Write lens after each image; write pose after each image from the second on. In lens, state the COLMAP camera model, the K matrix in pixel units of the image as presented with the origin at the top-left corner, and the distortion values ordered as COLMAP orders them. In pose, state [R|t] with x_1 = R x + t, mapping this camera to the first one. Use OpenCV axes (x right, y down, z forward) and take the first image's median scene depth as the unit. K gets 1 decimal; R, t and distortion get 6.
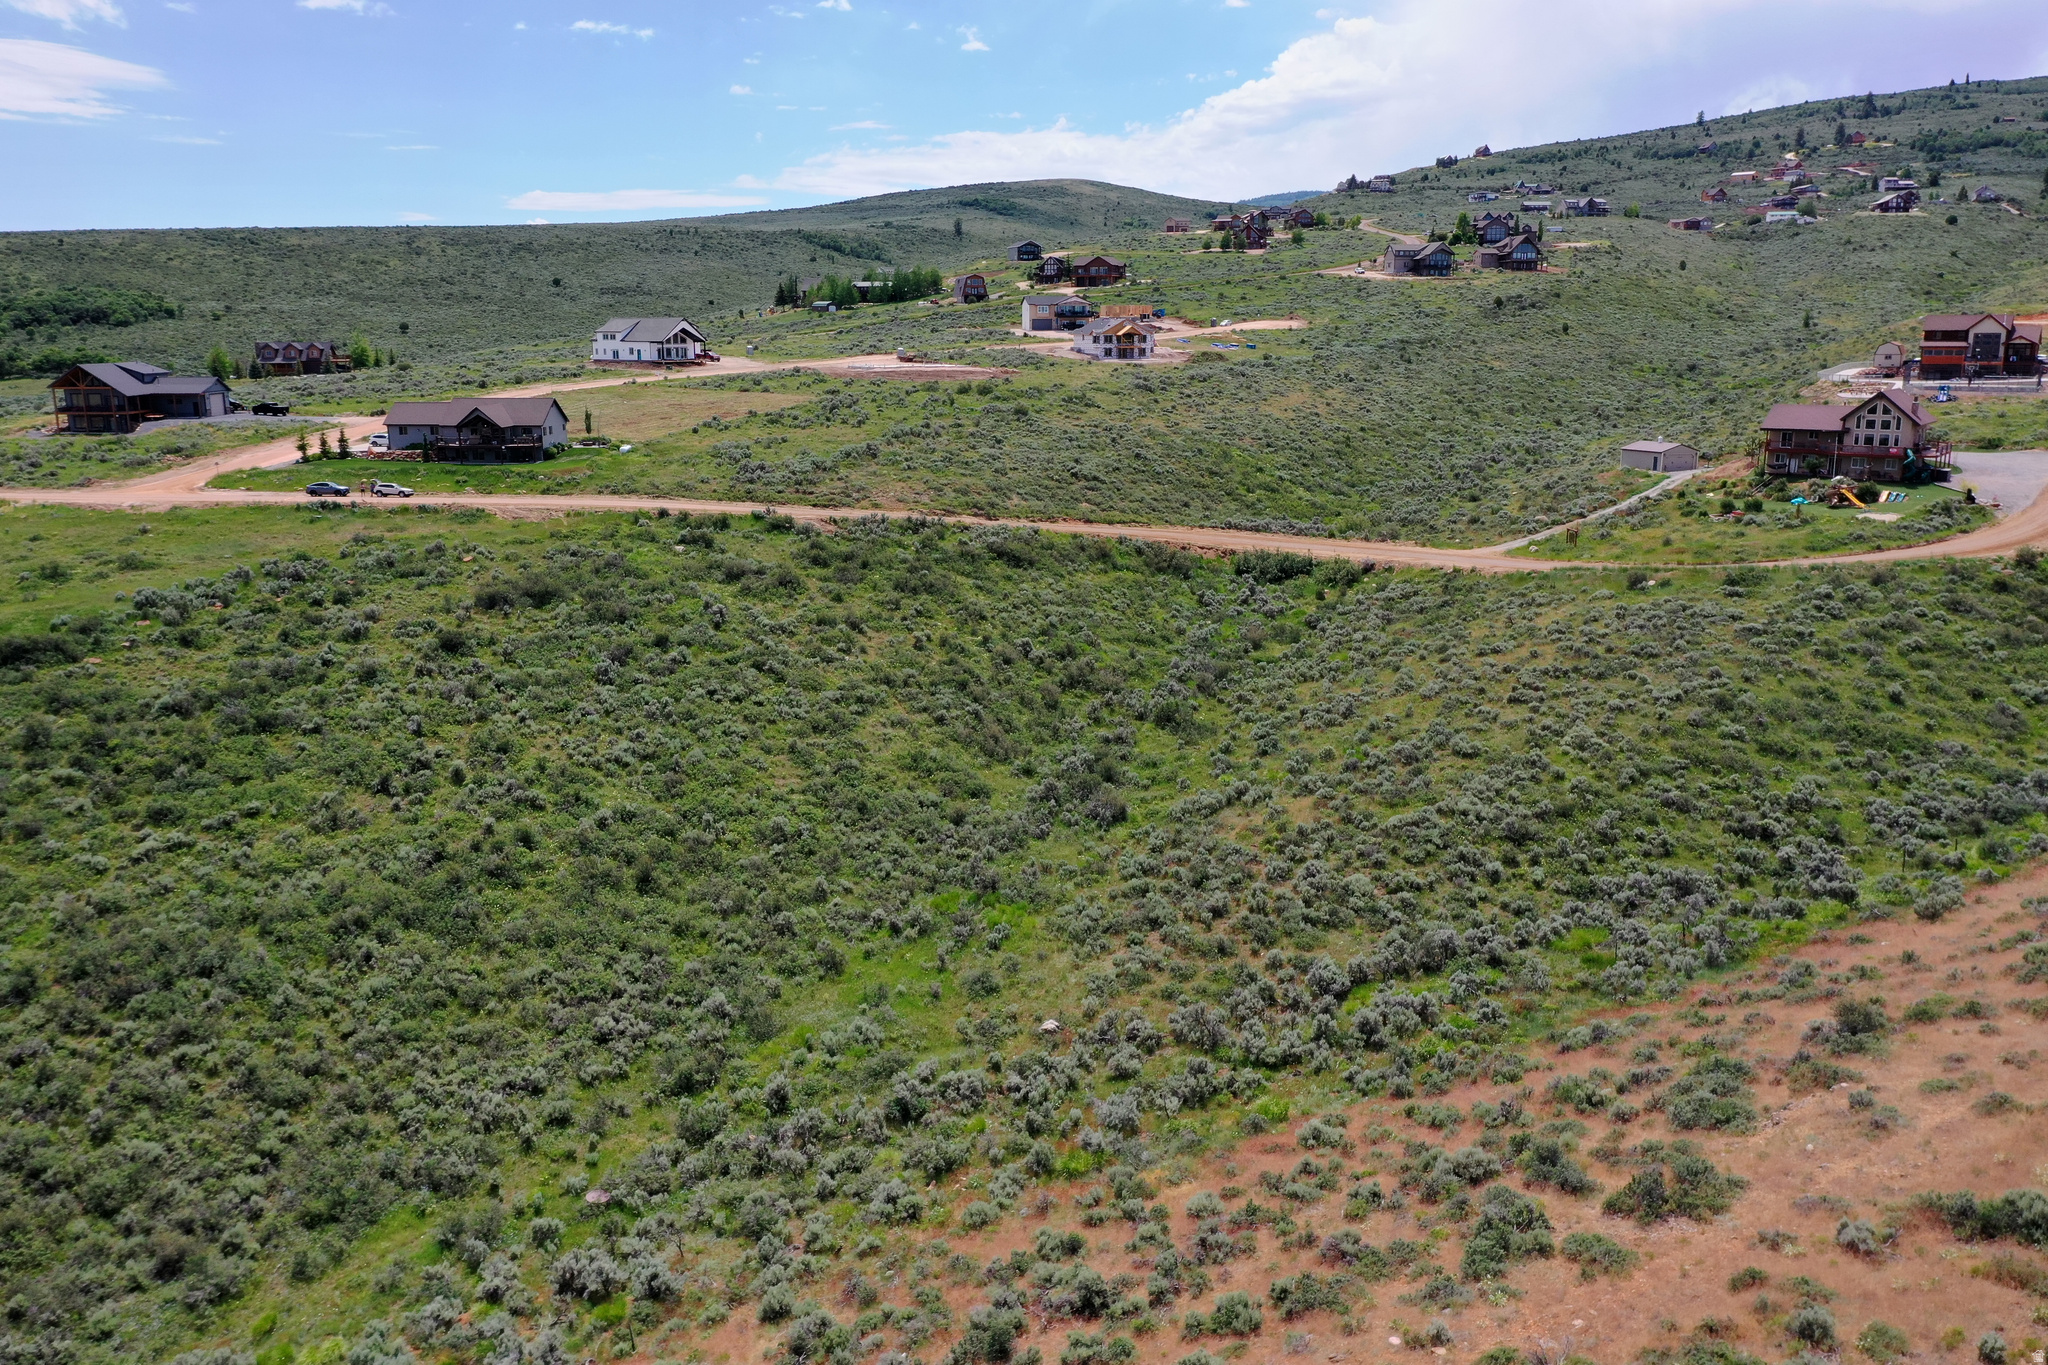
lens RADIAL K [[1628.4, 0, 1020.1], [0, 1628.4, 657.2], [0, 0, 1]] dist [0.006456, 0.006087]
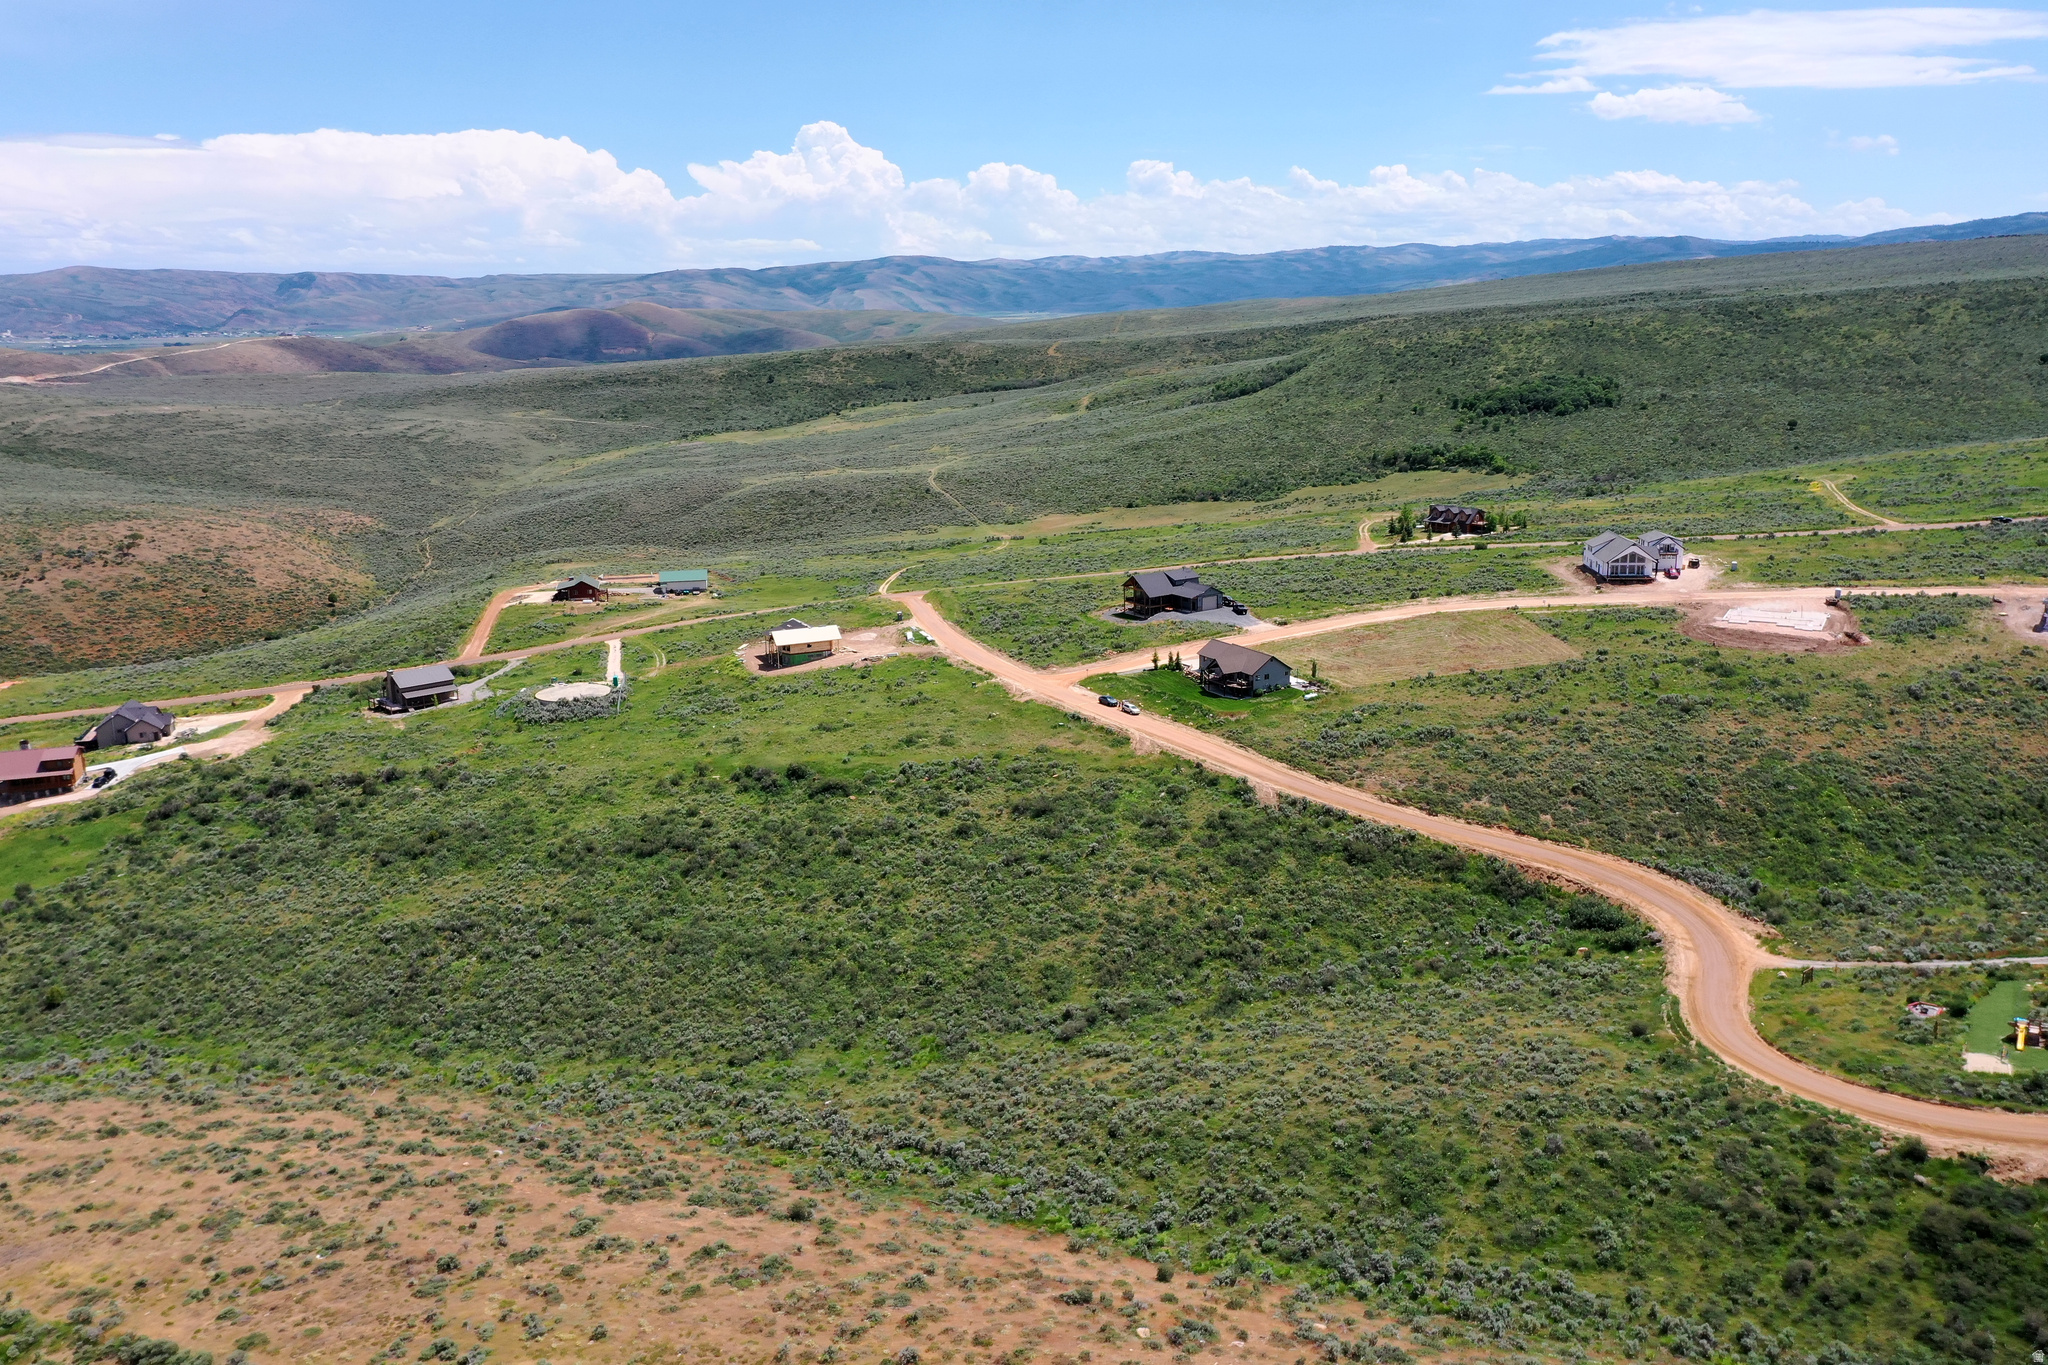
lens RADIAL K [[1624.7, 0, 1020.0], [0, 1624.7, 679.7], [0, 0, 1]] dist [0.001302, 0.011469]
pose [[0.538691, 0.190438, -0.820698, 0.417174], [-0.157106, 0.979738, 0.124220, -0.146280], [0.827726, 0.062021, 0.557695, -0.012130]]
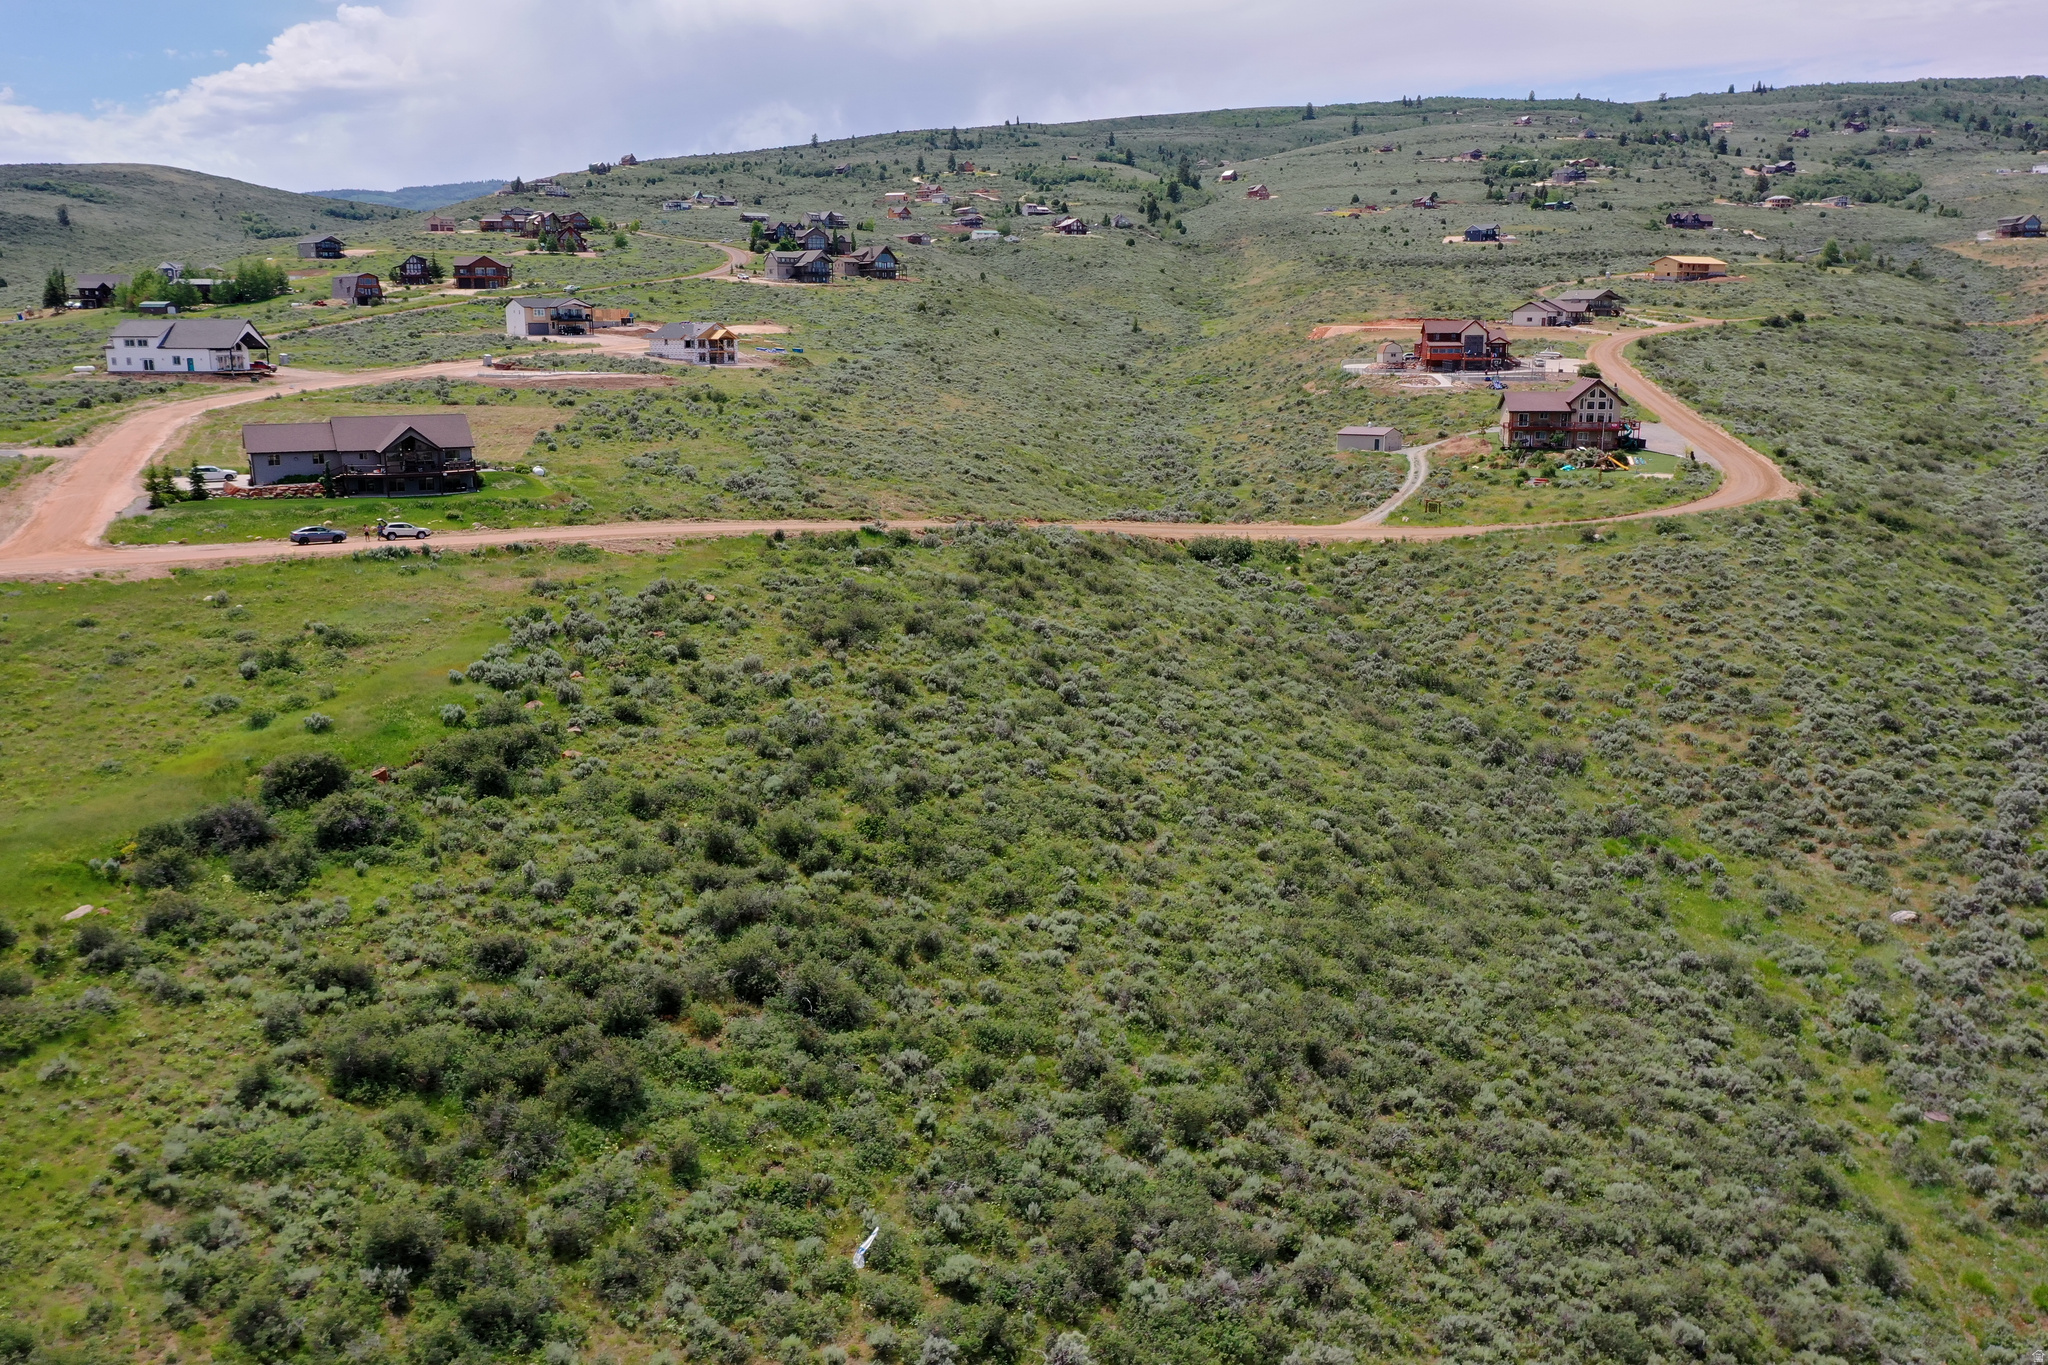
lens RADIAL K [[1601.4, 0, 1020.6], [0, 1601.4, 730.0], [0, 0, 1]] dist [0.004890, 0.009989]
pose [[0.845862, -0.129179, 0.517524, -0.252267], [0.107673, 0.991610, 0.071530, -0.013283], [-0.522422, -0.004781, 0.852674, 0.075102]]
